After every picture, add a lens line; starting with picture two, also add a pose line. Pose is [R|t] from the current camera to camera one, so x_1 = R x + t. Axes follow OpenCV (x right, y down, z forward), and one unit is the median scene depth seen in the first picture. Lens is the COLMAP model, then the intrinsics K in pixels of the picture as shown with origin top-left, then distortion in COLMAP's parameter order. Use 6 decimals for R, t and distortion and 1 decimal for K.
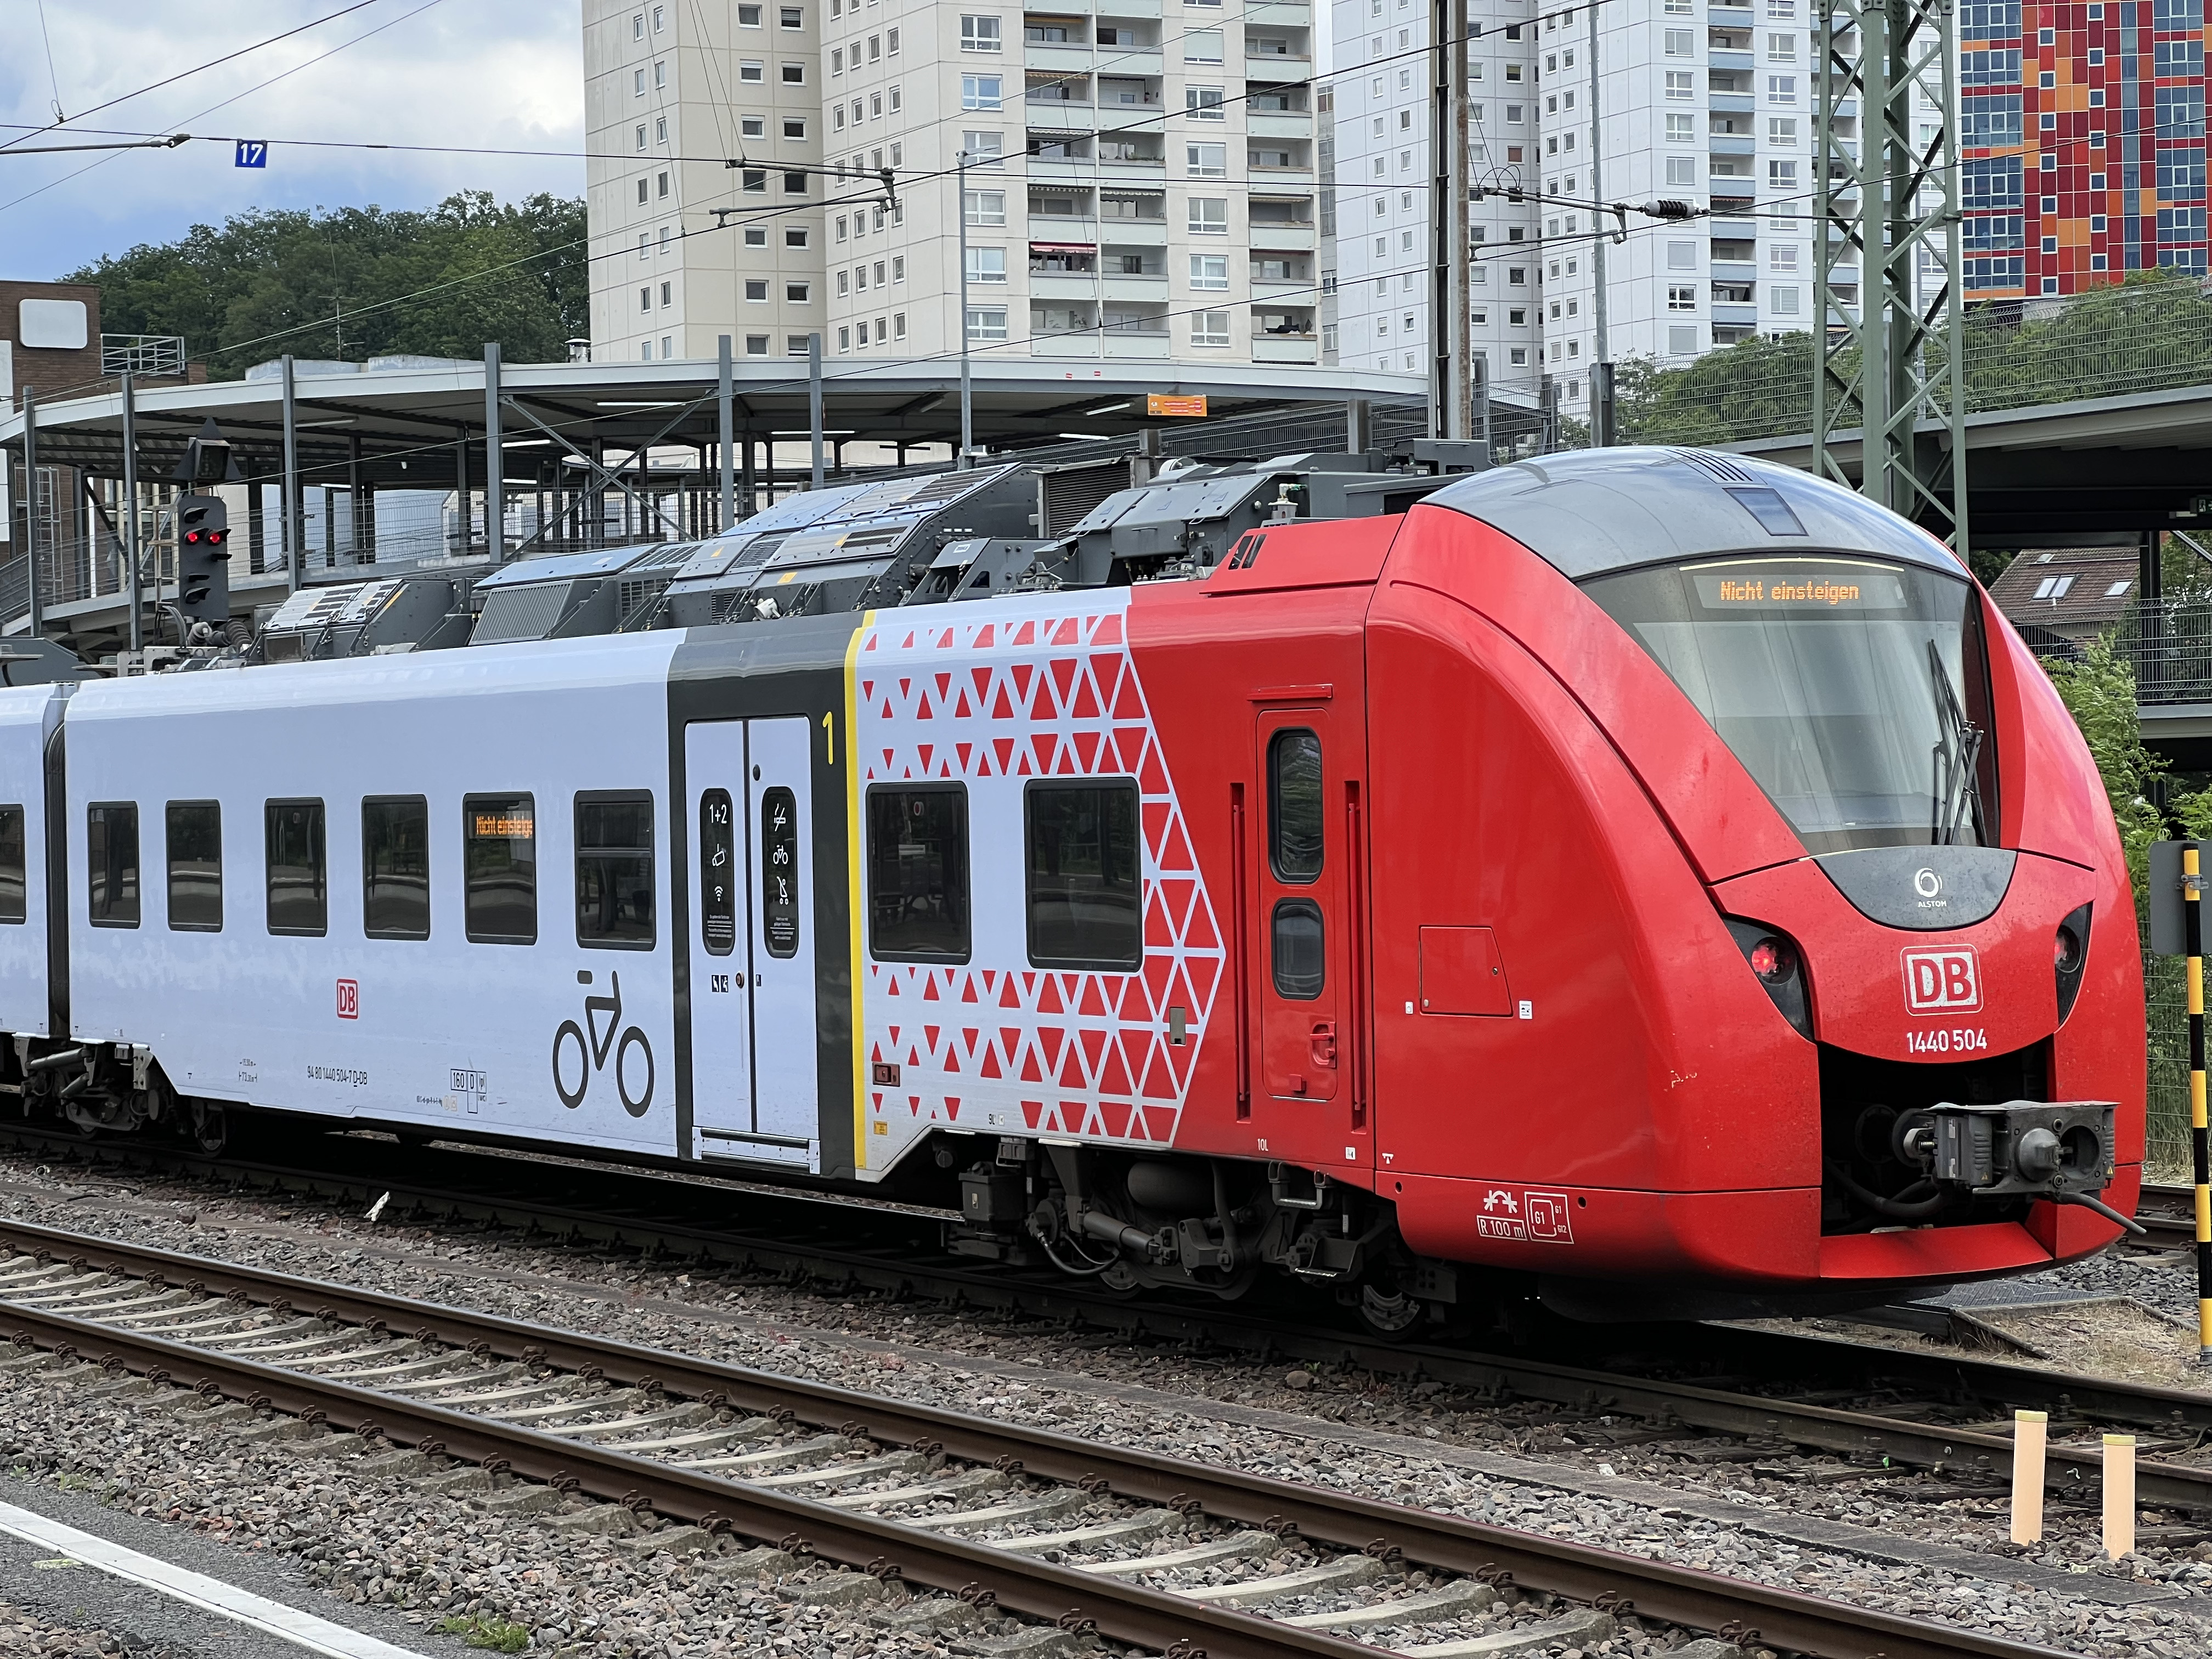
lens RADIAL K [[4929.5, 0, 1086.2], [0, 4929.5, 798.8], [0, 0, 1]] dist [-0.018428, 3.269159]
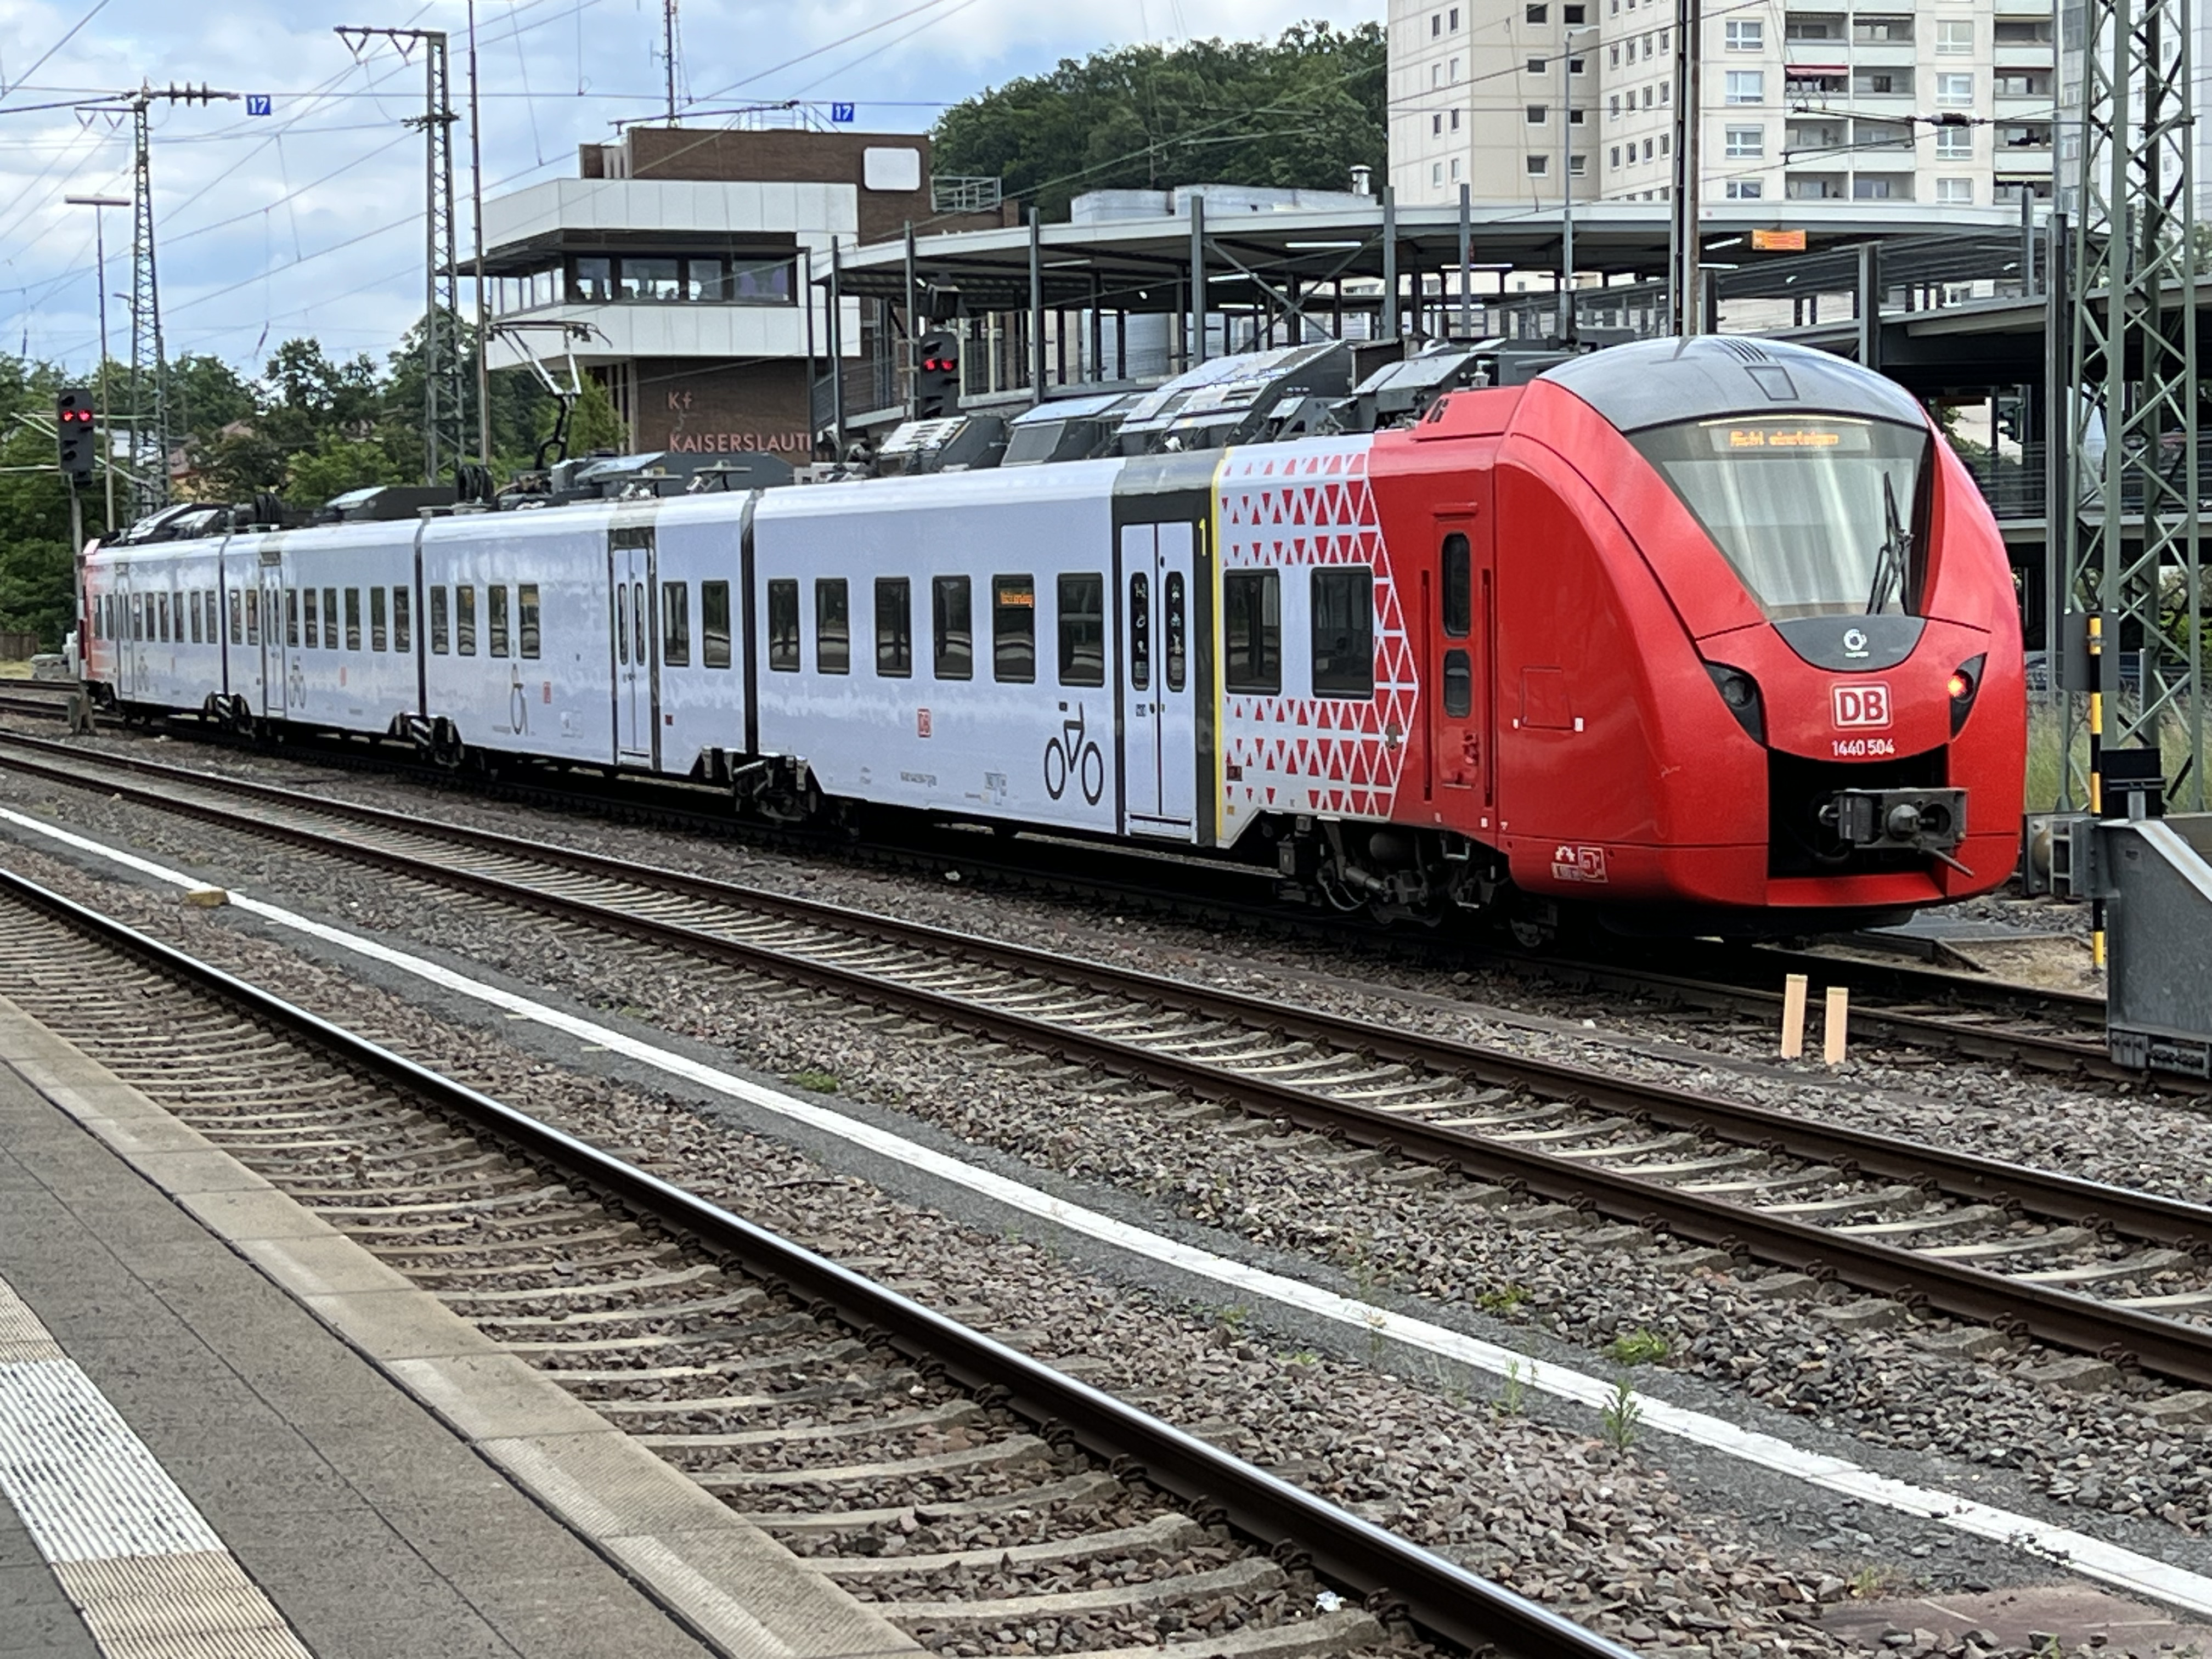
lens RADIAL K [[4519.5, 0, 1106.0], [0, 4519.5, 829.5], [0, 0, 1]] dist [0.306623, -1.250086]
pose [[0.984988, 0.014062, -0.172050, 0.153938], [-0.004406, 0.998400, 0.056376, -0.001733], [0.172568, -0.054772, 0.983474, -0.309813]]
